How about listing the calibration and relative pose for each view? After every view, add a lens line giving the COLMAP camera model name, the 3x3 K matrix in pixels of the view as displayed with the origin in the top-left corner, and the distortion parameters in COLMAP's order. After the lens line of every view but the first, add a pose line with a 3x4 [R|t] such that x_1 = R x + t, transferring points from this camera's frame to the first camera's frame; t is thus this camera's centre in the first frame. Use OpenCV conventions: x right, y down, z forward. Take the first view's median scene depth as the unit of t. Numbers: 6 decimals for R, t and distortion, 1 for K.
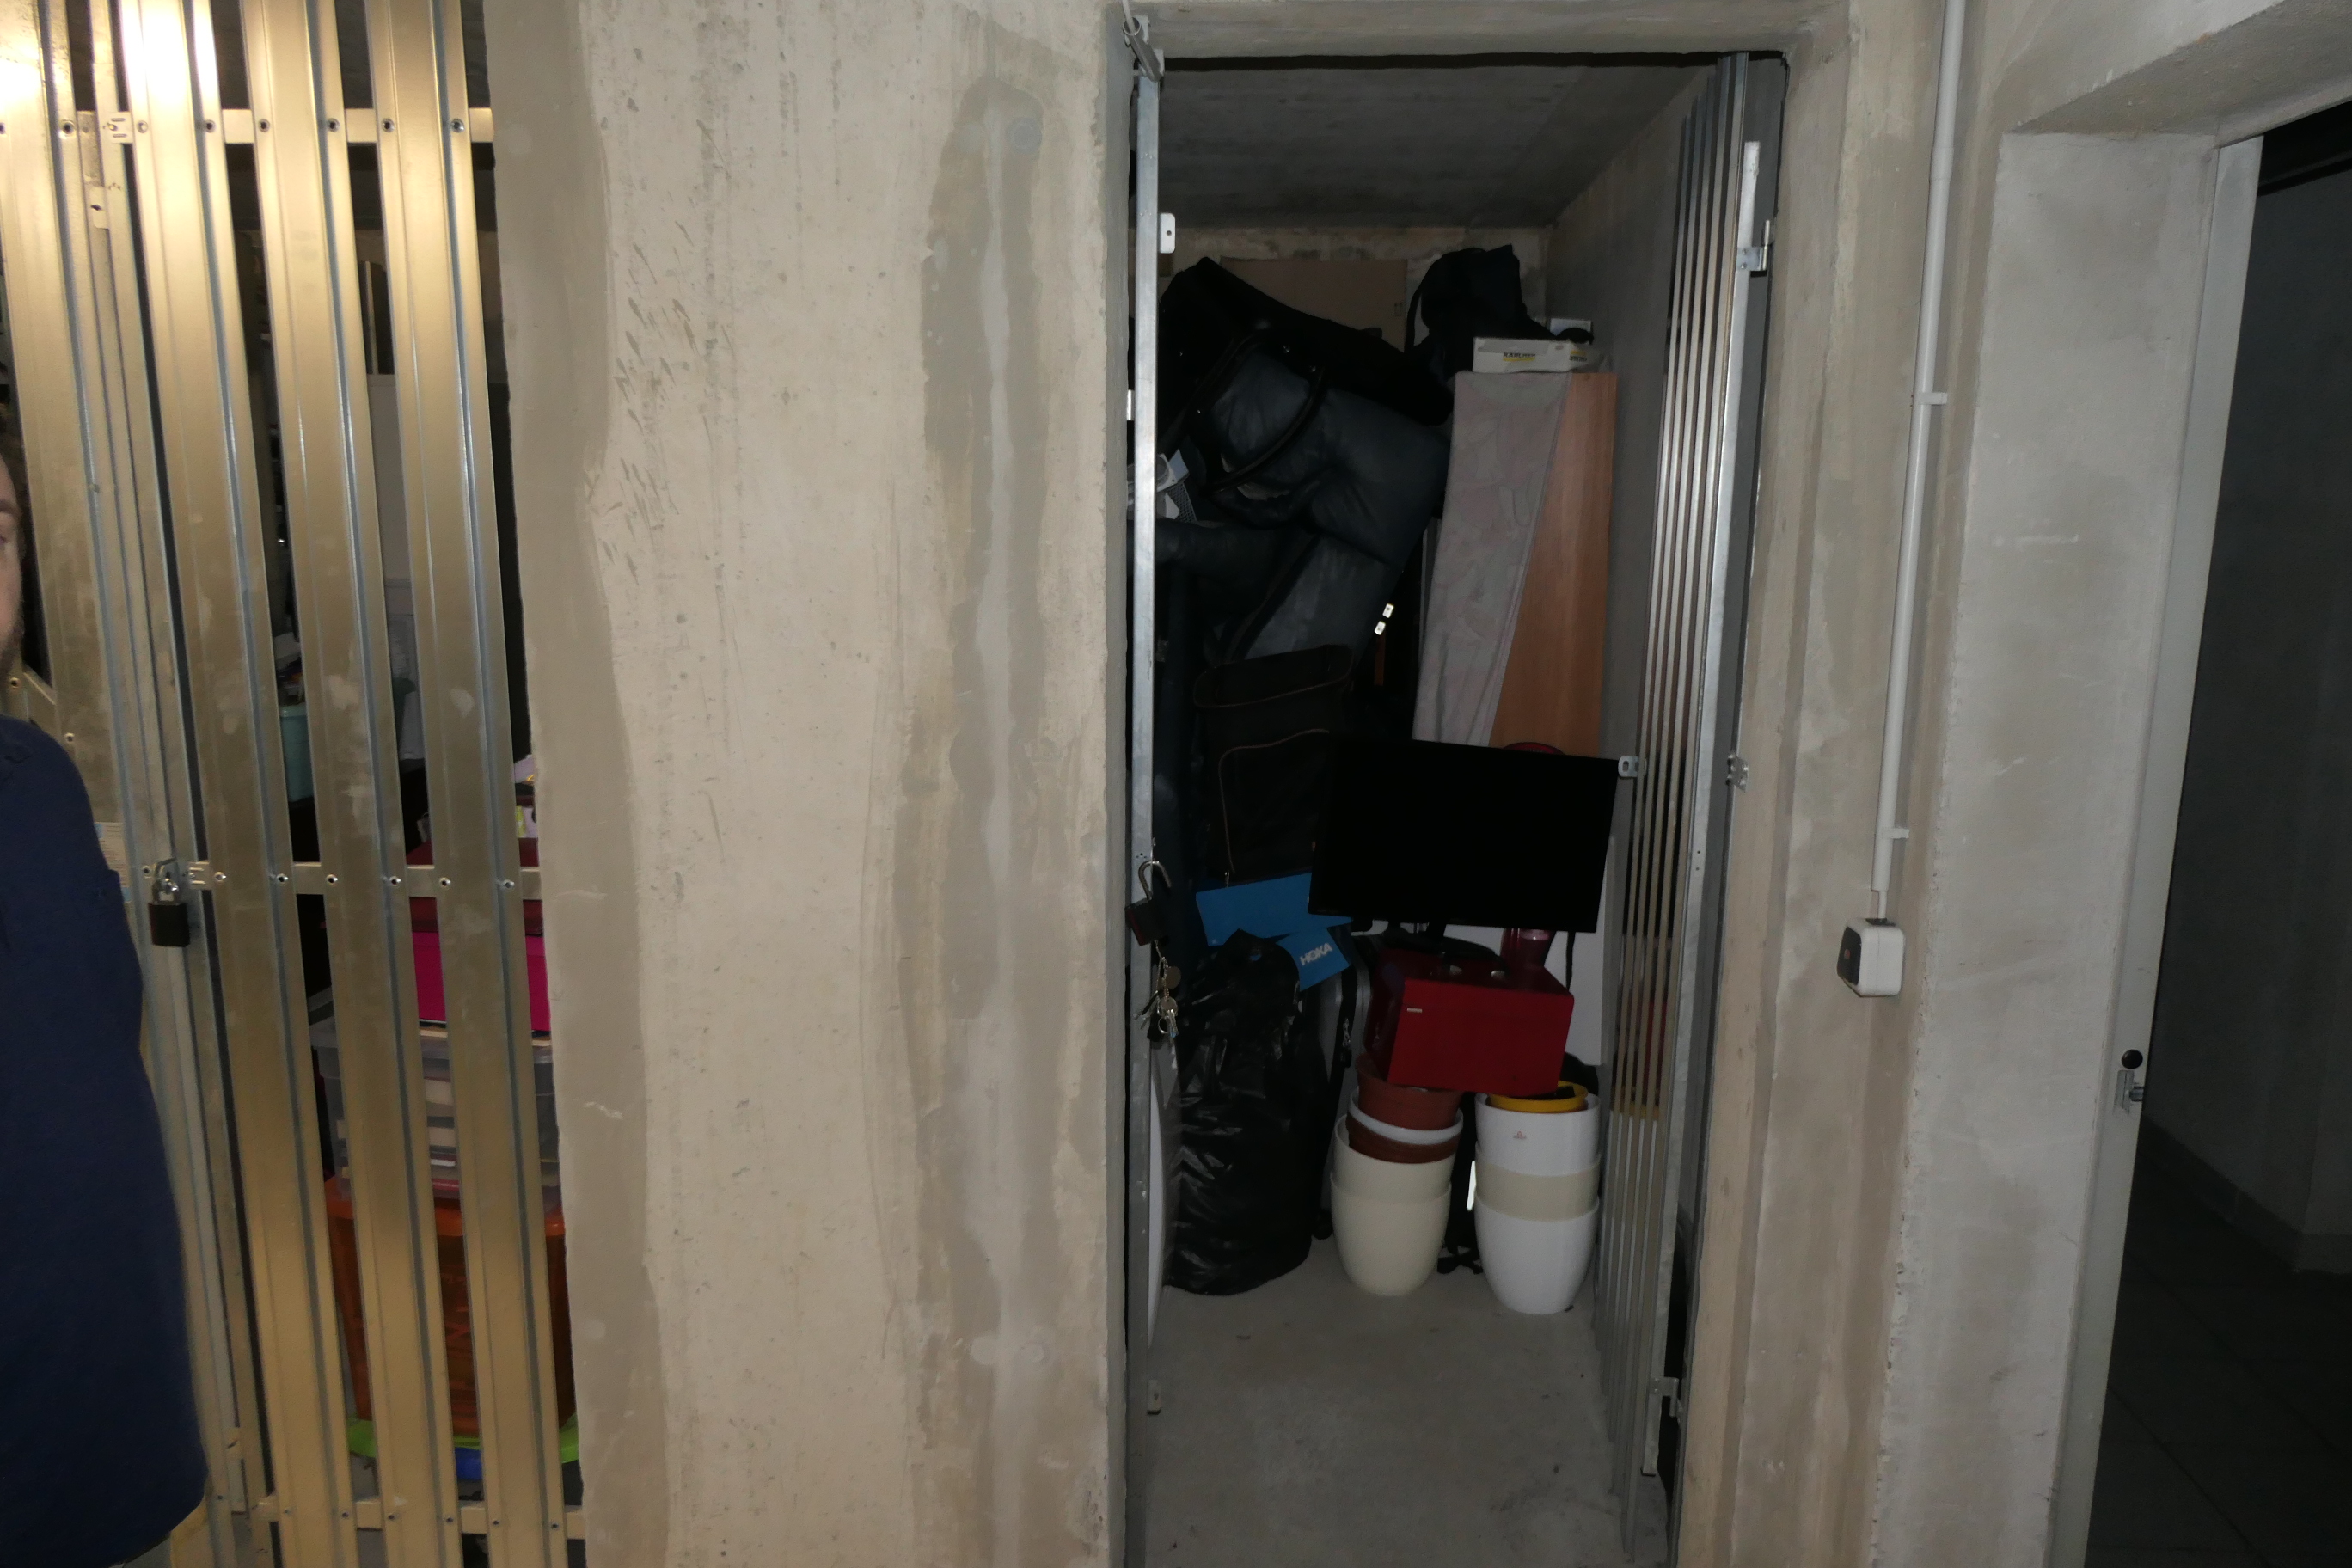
lens RADIAL K [[1626.2, 0, 1178.2], [0, 1626.2, 785.1], [0, 0, 1]] dist [-0.011250, 0.009823]
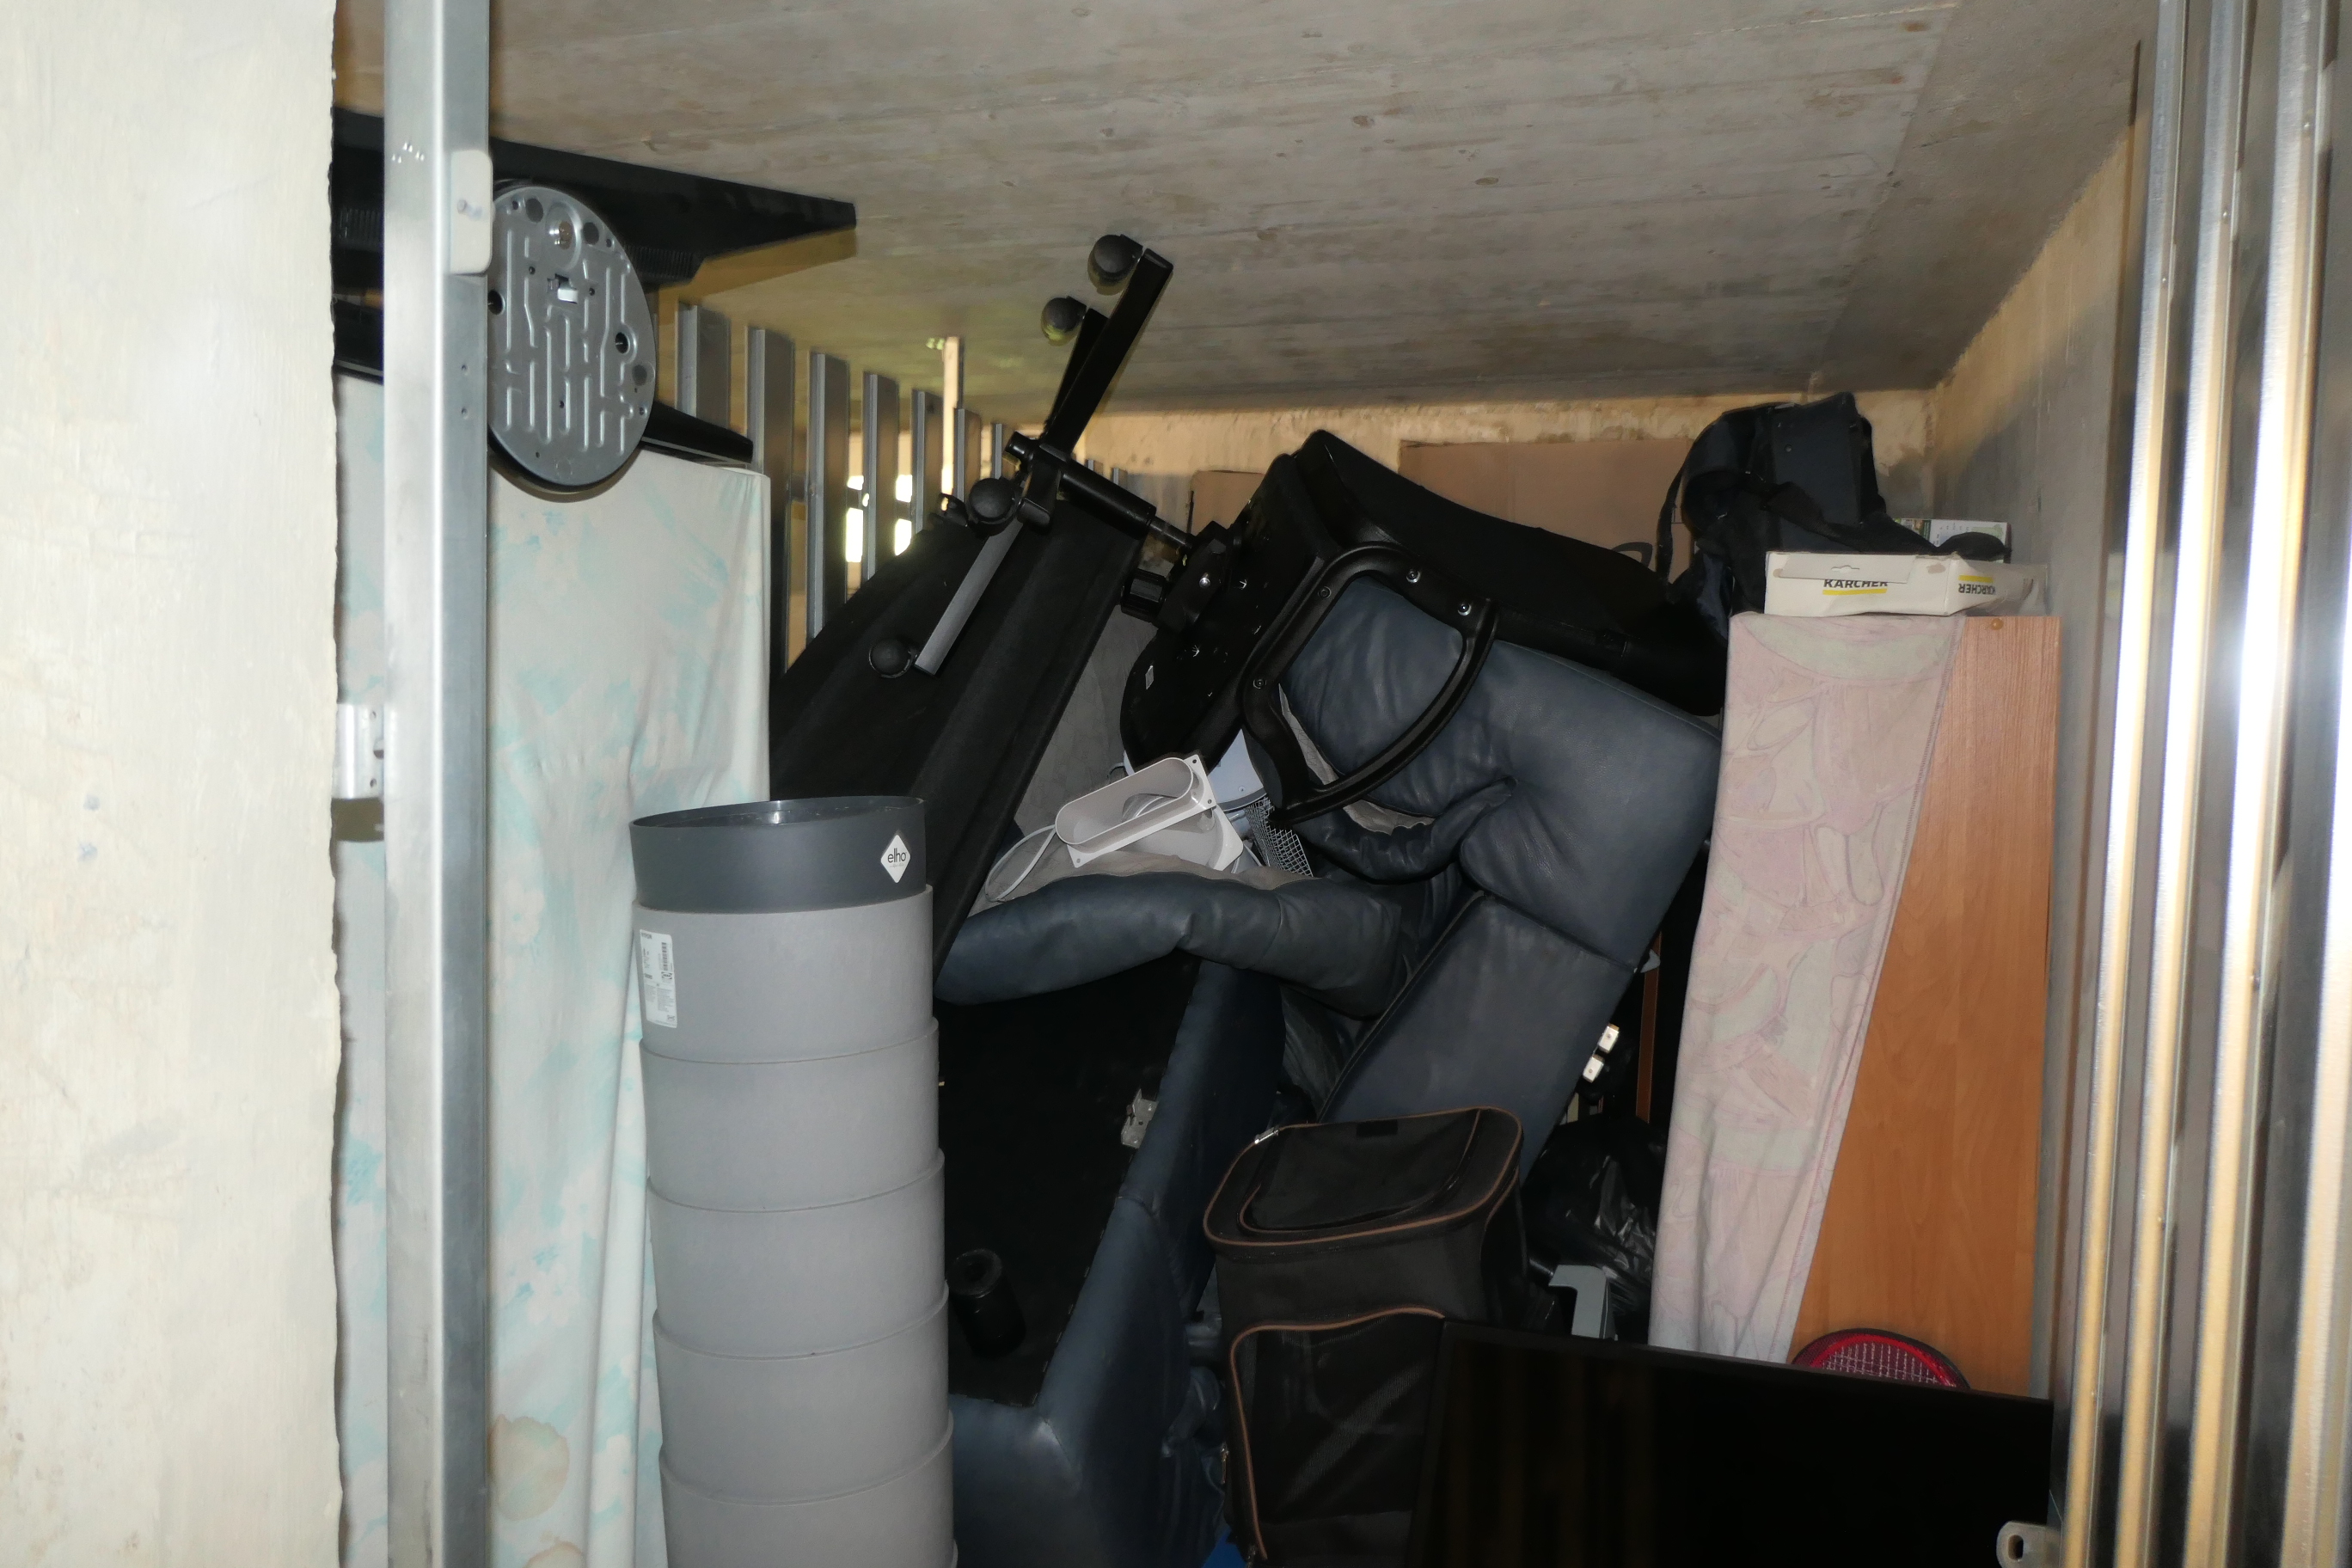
lens RADIAL K [[1626.2, 0, 1173.3], [0, 1626.2, 784.6], [0, 0, 1]] dist [-0.011250, 0.009823]
pose [[0.972284, 0.021762, -0.232787, 0.113975], [-0.052628, 0.990477, -0.127221, -0.116516], [0.227802, 0.135946, 0.964171, 0.432303]]
